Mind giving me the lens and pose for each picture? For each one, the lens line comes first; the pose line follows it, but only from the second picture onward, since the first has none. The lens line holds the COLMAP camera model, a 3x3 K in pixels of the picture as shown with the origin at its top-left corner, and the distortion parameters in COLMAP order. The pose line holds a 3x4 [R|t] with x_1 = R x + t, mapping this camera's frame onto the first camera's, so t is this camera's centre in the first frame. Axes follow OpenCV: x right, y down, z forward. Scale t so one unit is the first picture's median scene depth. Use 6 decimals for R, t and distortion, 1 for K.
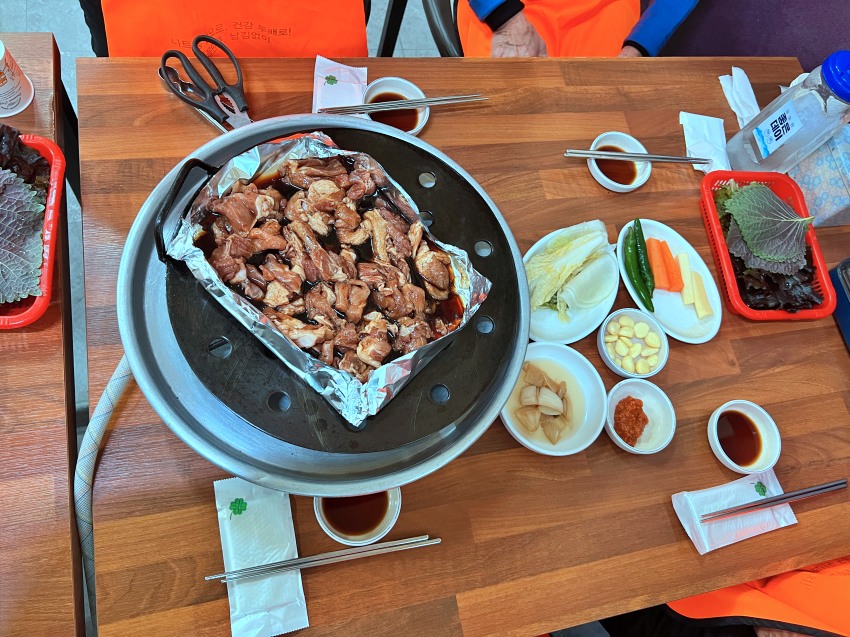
lens RADIAL K [[659.0, 0, 425.0], [0, 659.0, 318.5], [0, 0, 1]] dist [0.136902, -0.237484]
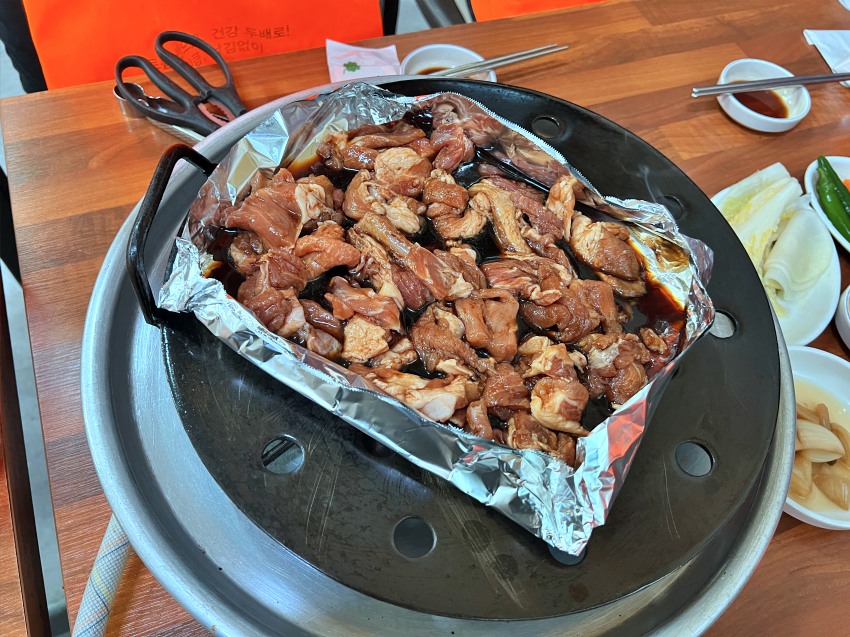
lens RADIAL K [[659.0, 0, 425.0], [0, 659.0, 318.5], [0, 0, 1]] dist [0.136902, -0.237484]
pose [[0.977727, -0.209861, 0.002955, -0.166919], [0.208223, 0.968136, -0.139127, 0.033598], [0.026337, 0.136644, 0.990270, 0.440685]]
